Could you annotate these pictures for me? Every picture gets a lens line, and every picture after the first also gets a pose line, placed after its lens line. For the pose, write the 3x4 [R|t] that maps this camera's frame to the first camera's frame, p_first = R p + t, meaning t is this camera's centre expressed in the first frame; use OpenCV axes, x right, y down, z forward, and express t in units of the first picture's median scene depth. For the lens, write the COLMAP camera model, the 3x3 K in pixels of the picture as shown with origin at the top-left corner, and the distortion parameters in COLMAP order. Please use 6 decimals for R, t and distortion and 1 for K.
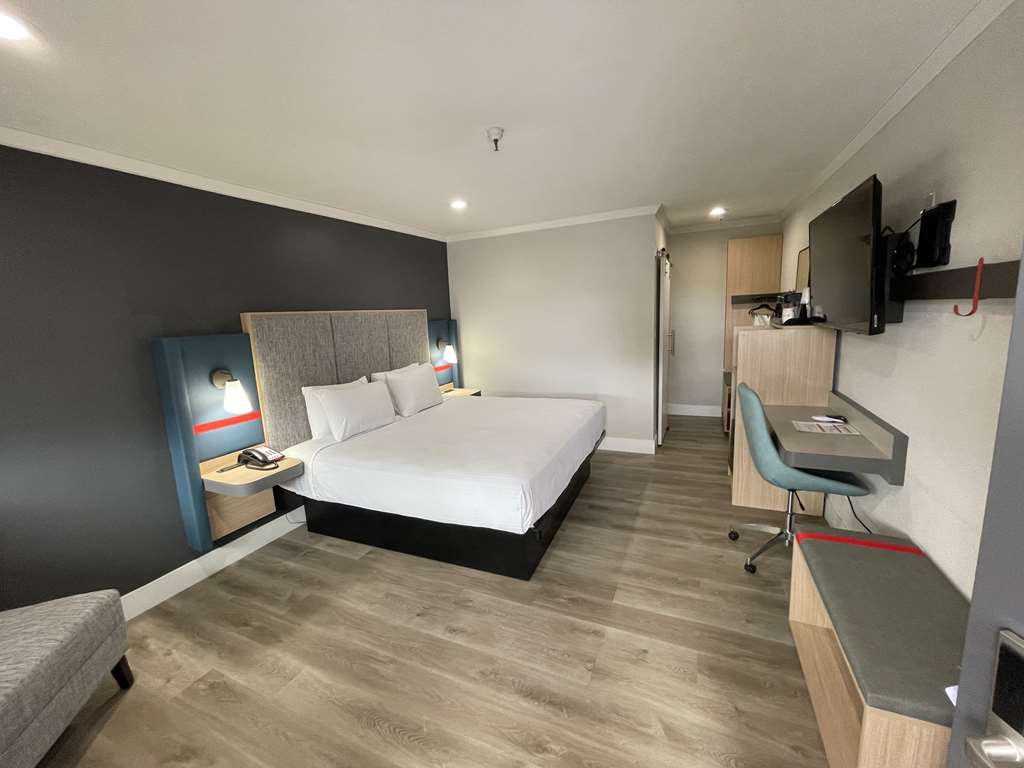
lens RADIAL K [[418.6, 0, 507.5], [0, 418.6, 388.1], [0, 0, 1]] dist [-0.000211, 0.001140]
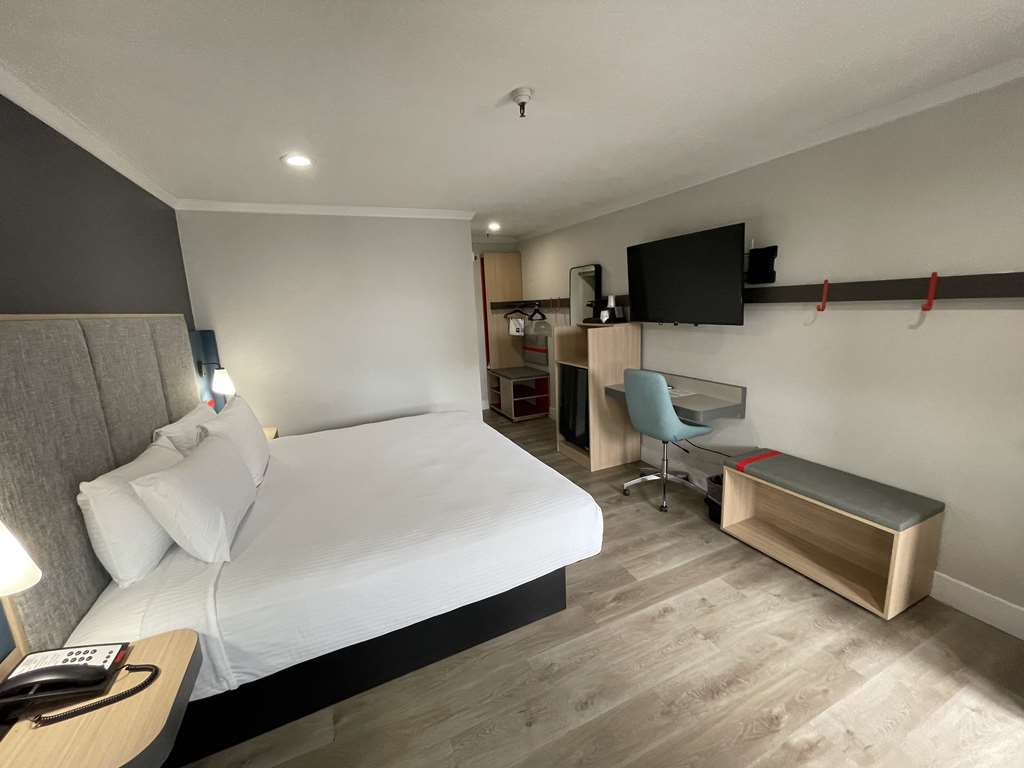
lens RADIAL K [[418.6, 0, 511.4], [0, 418.6, 386.6], [0, 0, 1]] dist [-0.000211, 0.001140]
pose [[0.655302, -0.130216, 0.744059, -0.726476], [0.147968, 0.988074, 0.042603, -0.078781], [-0.740733, 0.082179, 0.666754, 0.507545]]
